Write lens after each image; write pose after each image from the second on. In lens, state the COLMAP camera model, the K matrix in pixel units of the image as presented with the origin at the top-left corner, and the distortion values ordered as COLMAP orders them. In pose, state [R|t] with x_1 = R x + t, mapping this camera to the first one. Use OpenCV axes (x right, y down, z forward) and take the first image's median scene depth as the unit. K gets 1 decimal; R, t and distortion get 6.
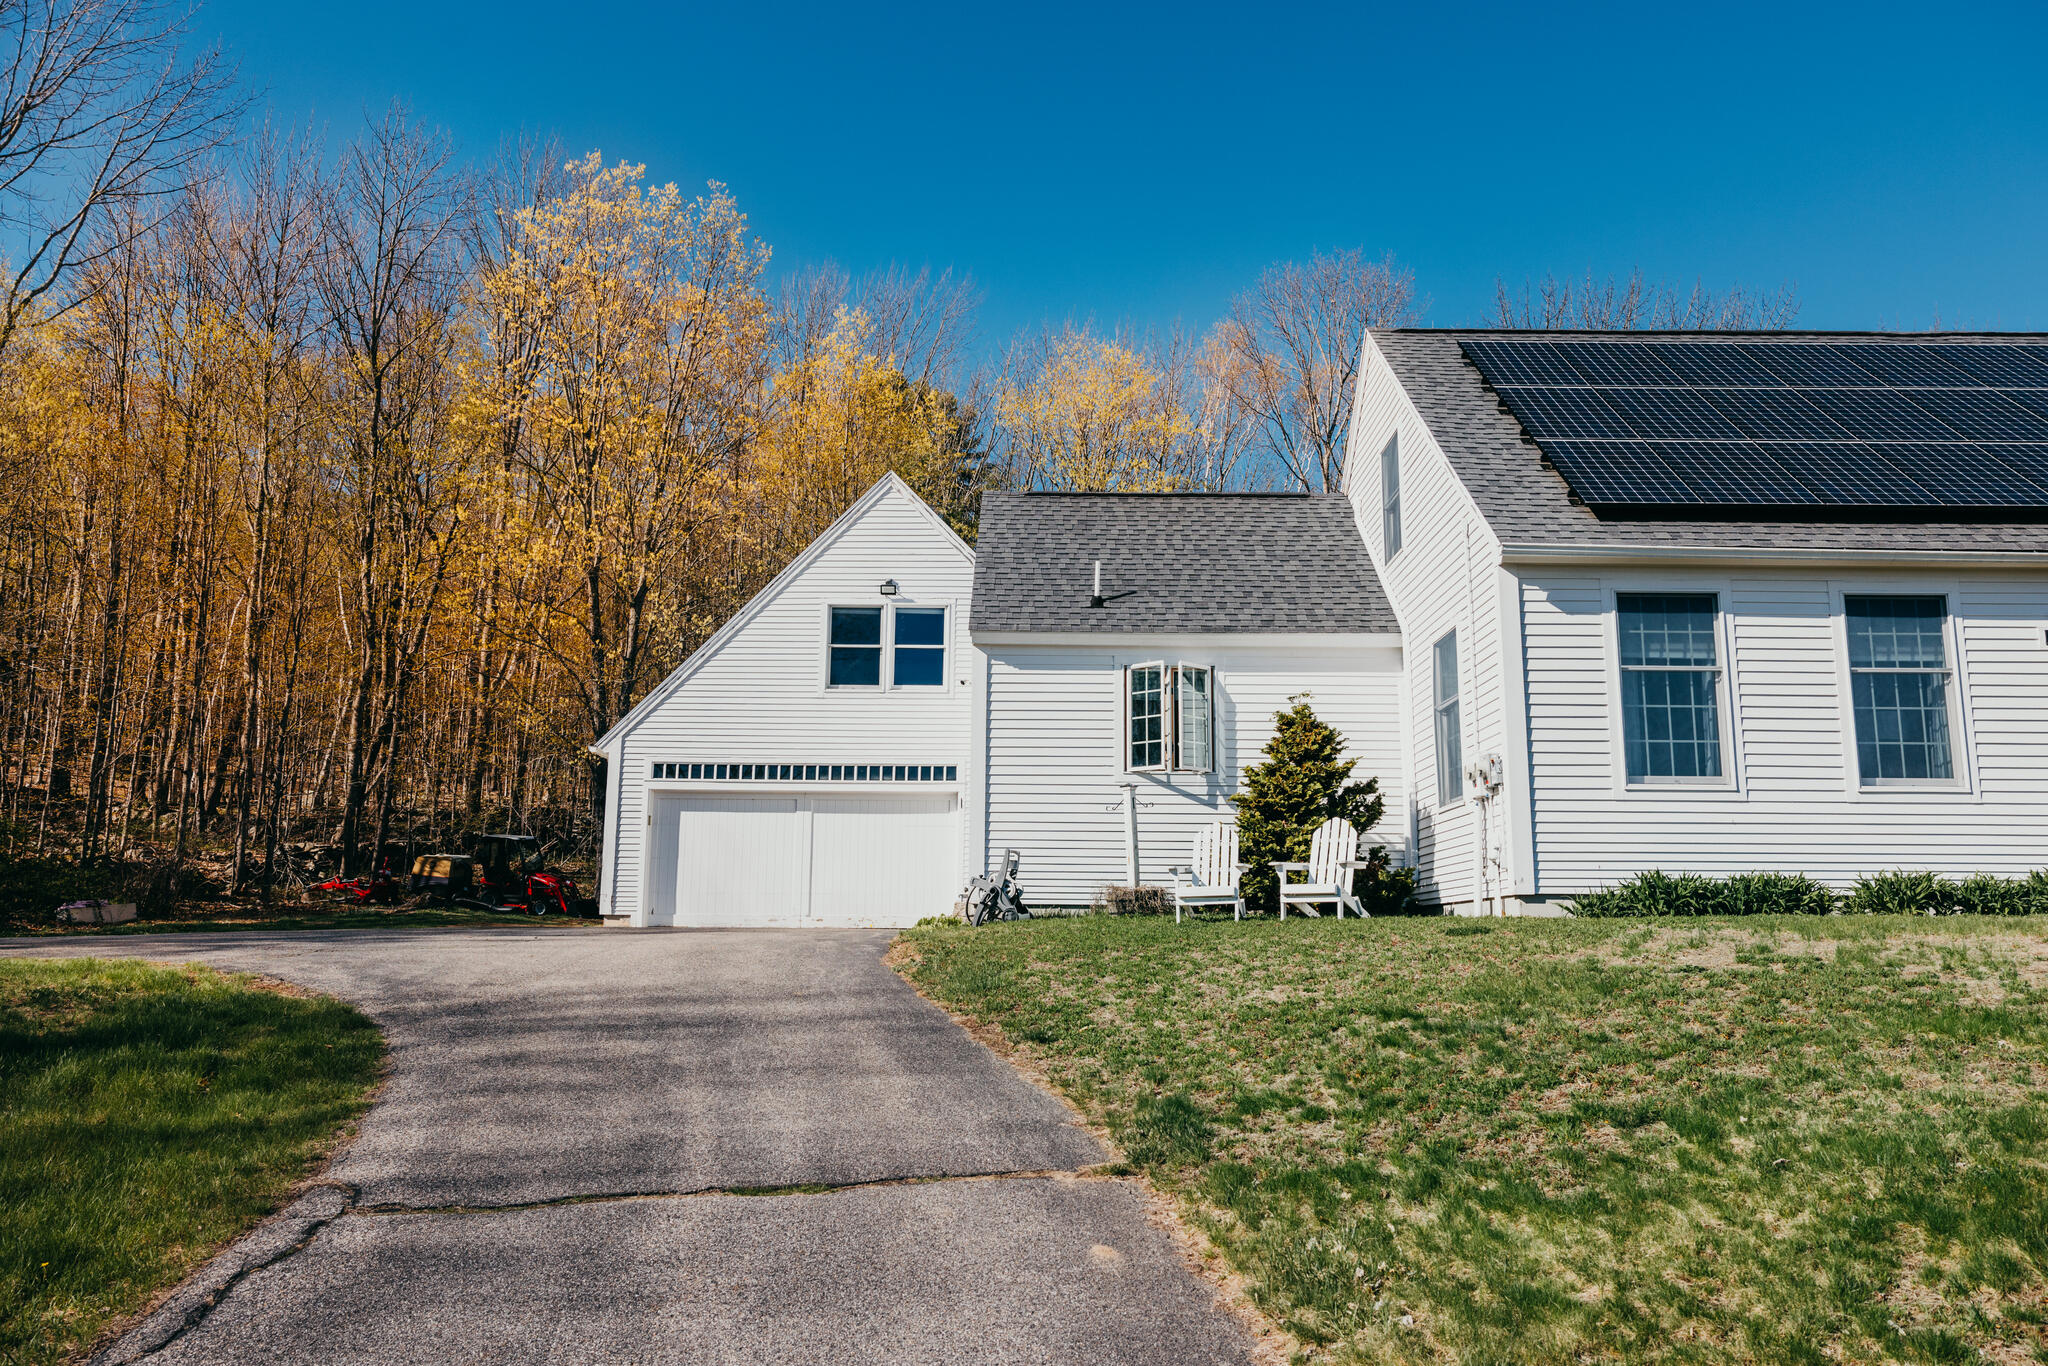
lens RADIAL K [[1515.6, 0, 1024.0], [0, 1515.6, 683.0], [0, 0, 1]] dist [-0.018472, 0.007849]
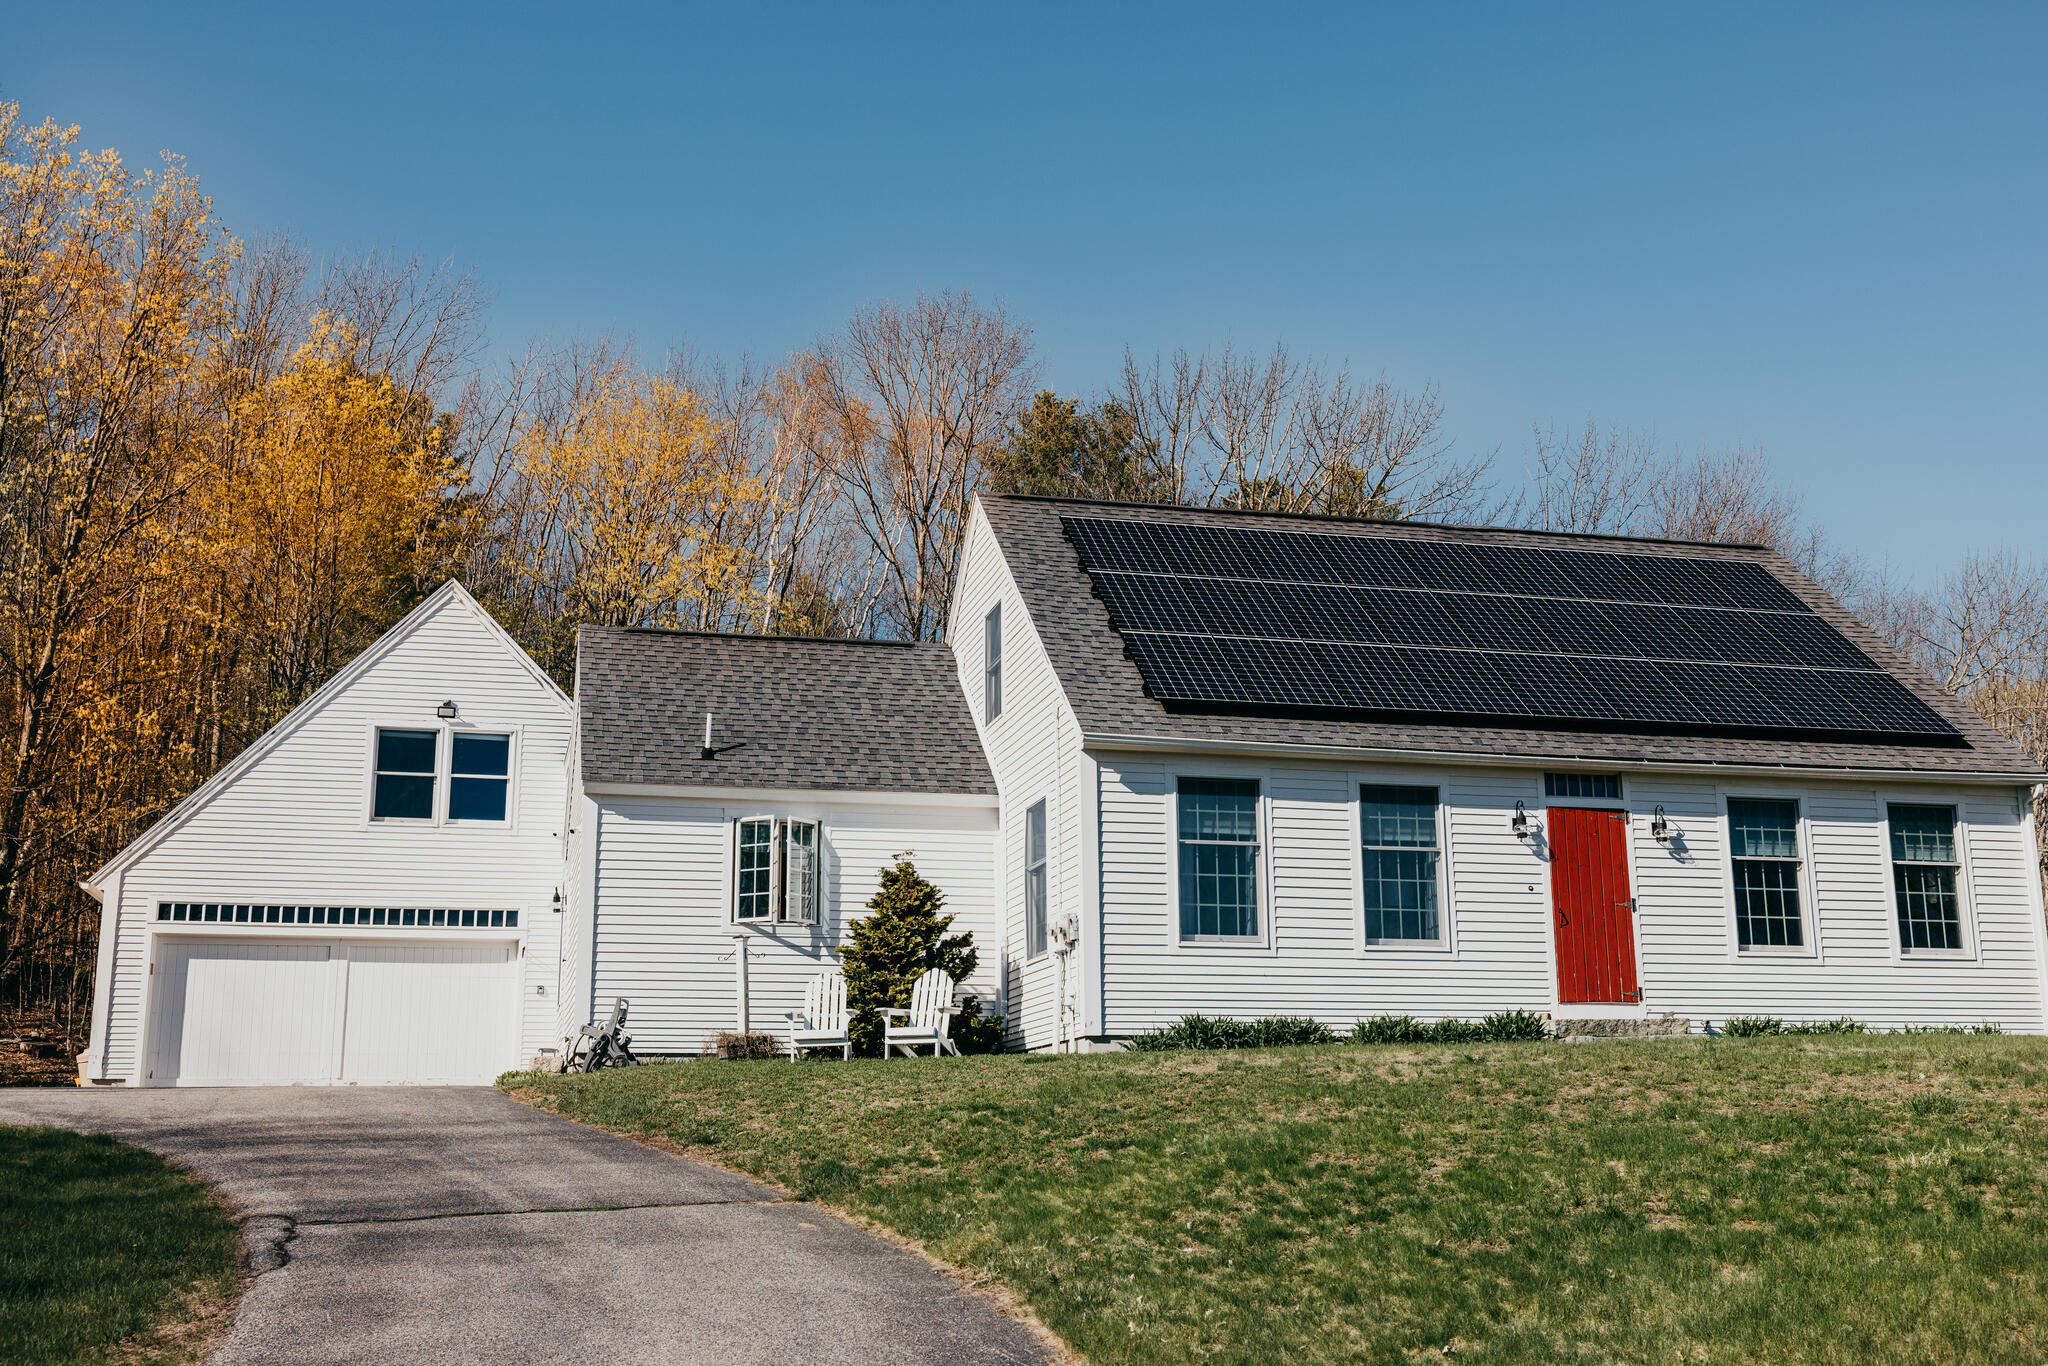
lens RADIAL K [[2144.8, 0, 1024.0], [0, 2144.8, 683.0], [0, 0, 1]] dist [0.000185, 0.028413]
pose [[0.967758, 0.040705, 0.248571, -0.115306], [-0.028926, 0.998287, -0.050858, -0.037087], [-0.250215, 0.042028, 0.967278, -0.482924]]
